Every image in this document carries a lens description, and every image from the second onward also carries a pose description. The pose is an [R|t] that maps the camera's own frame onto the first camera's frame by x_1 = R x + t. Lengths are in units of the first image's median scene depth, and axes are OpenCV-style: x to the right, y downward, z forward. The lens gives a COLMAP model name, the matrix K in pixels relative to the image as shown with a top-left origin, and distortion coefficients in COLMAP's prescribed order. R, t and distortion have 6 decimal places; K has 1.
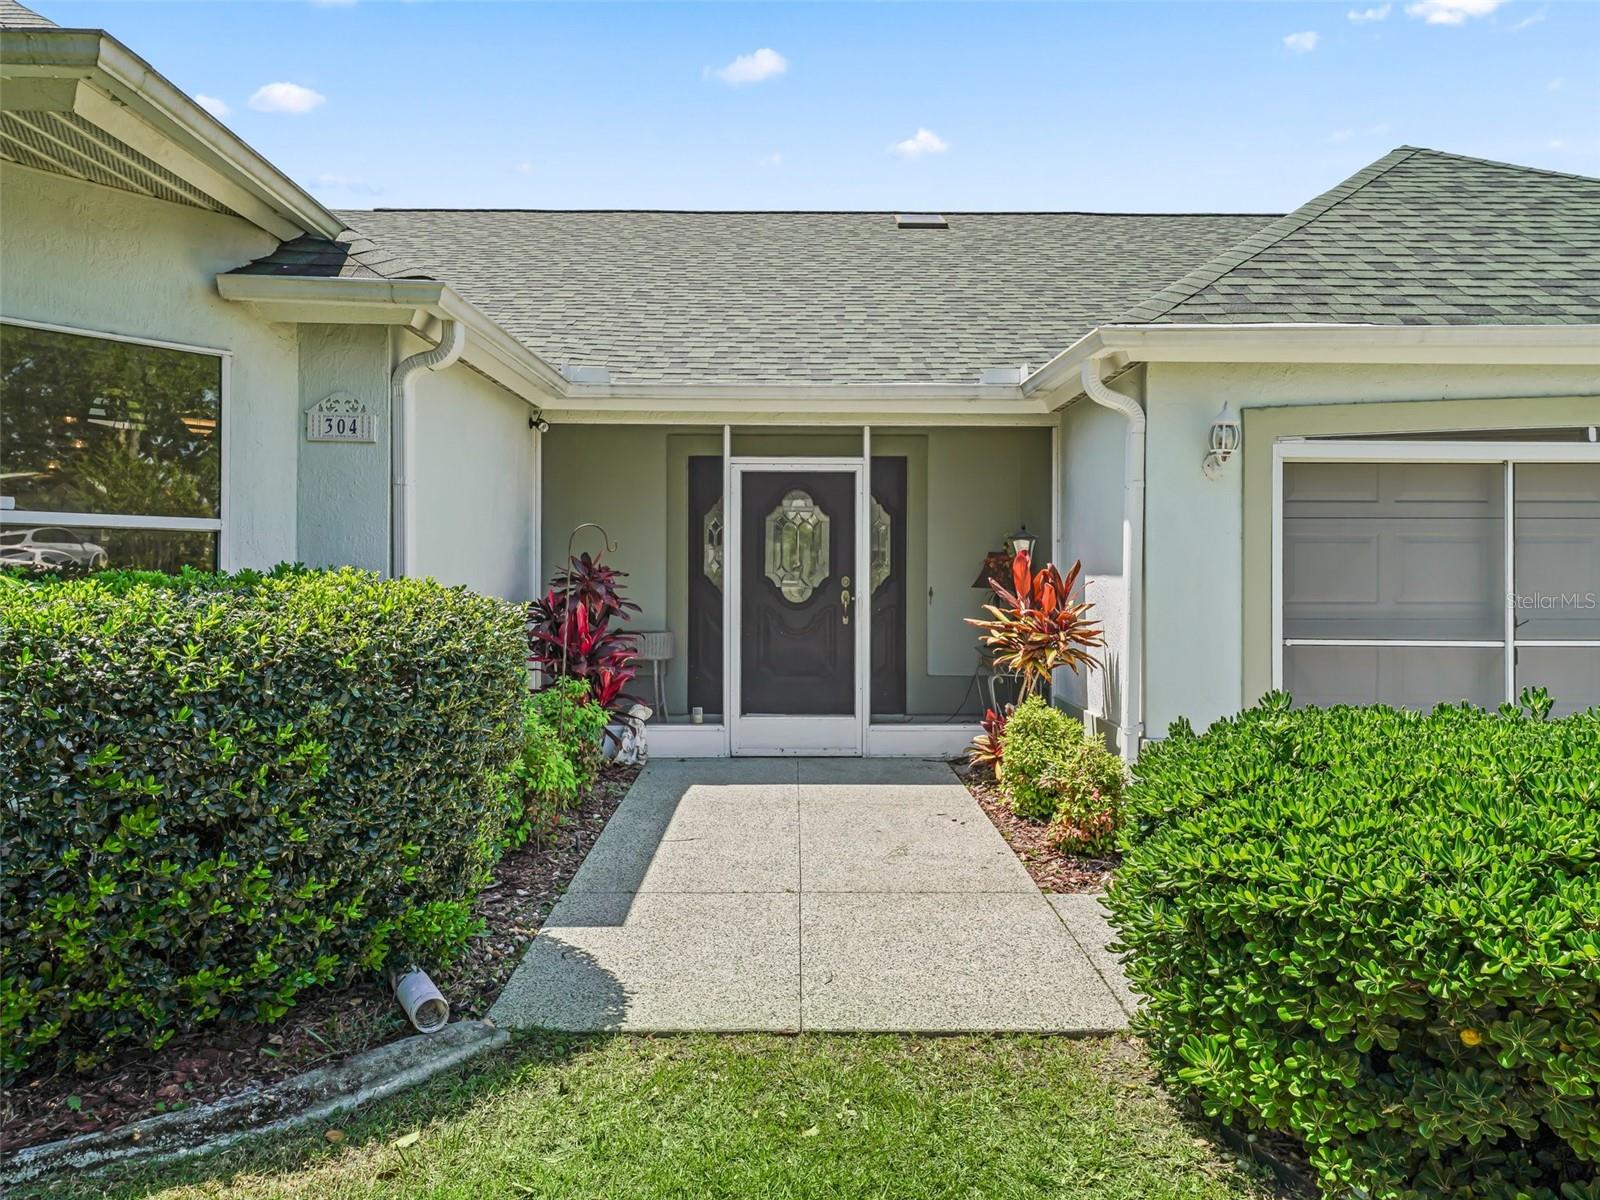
lens RADIAL K [[944.6, 0, 800.0], [0, 944.6, 600.0], [0, 0, 1]] dist [0.000039, 0.000041]
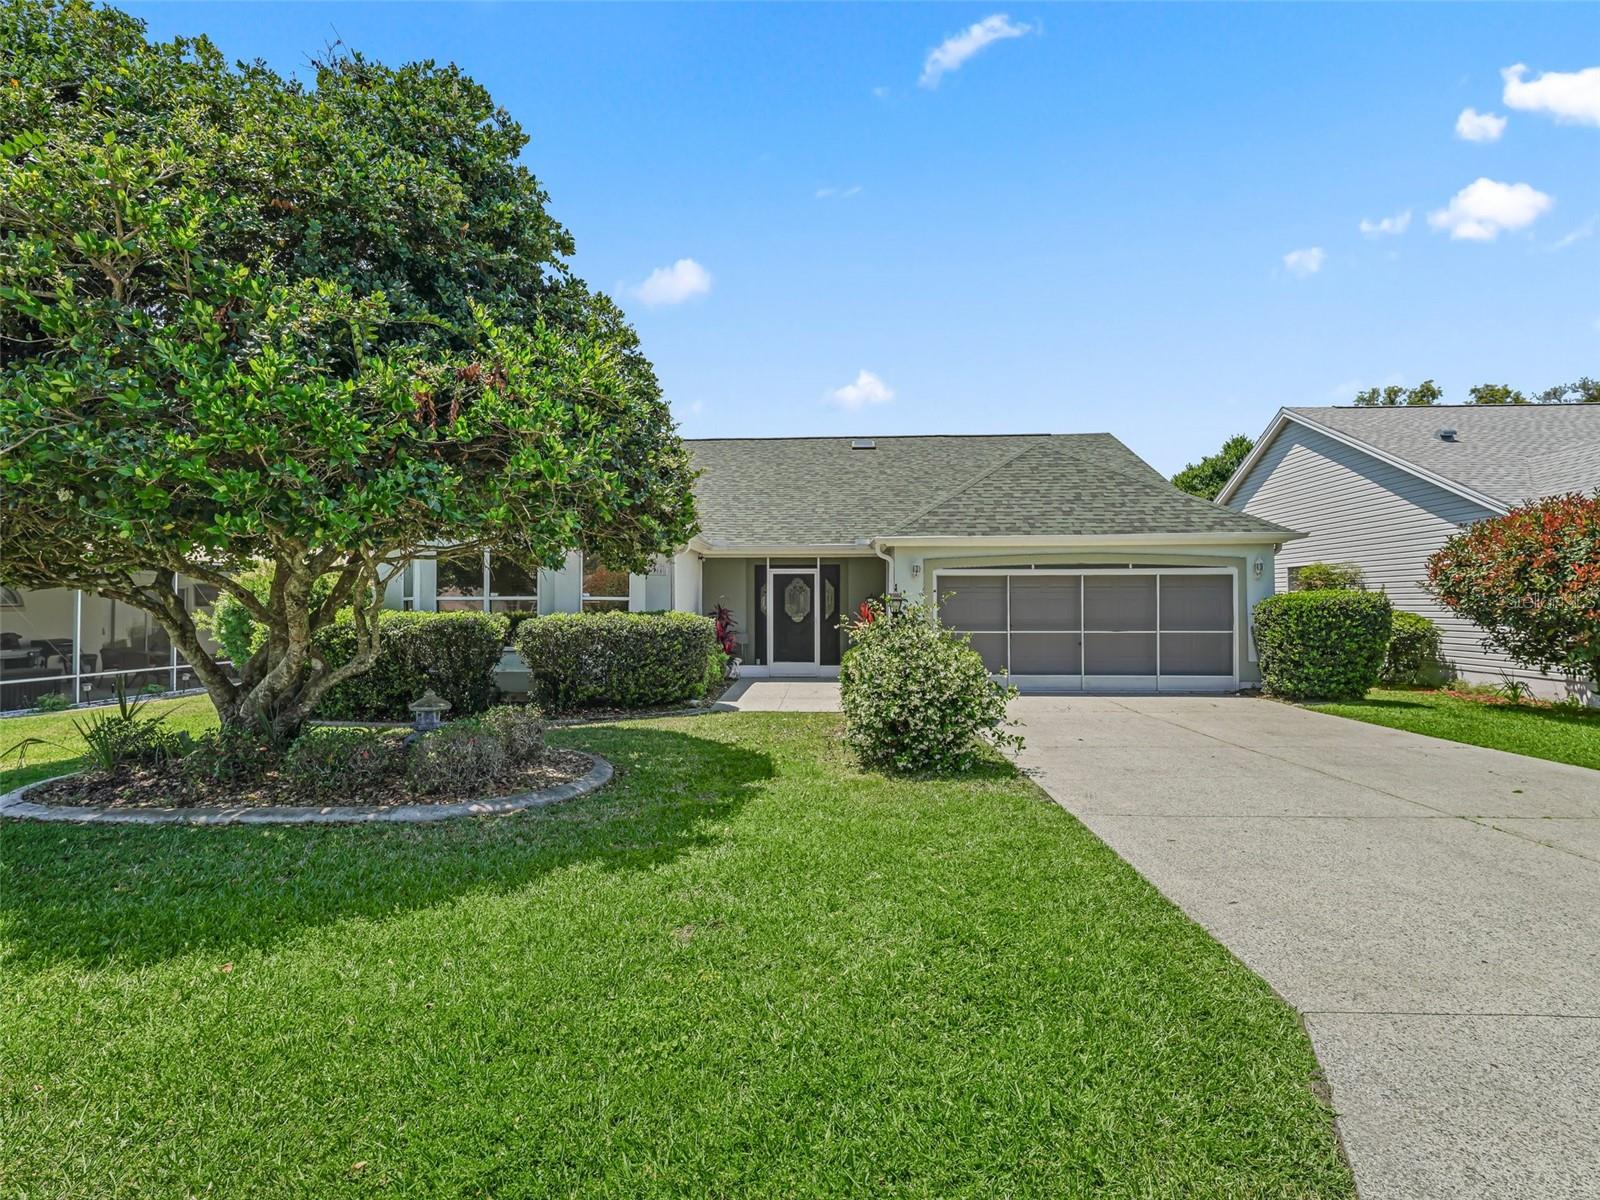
lens RADIAL K [[700.4, 0, 800.0], [0, 700.4, 600.0], [0, 0, 1]] dist [0.000034, -0.000002]
pose [[0.998364, -0.006091, -0.056861, 0.132510], [0.003719, 0.999122, -0.041727, 0.025709], [0.057065, 0.041447, 0.997510, -1.042246]]
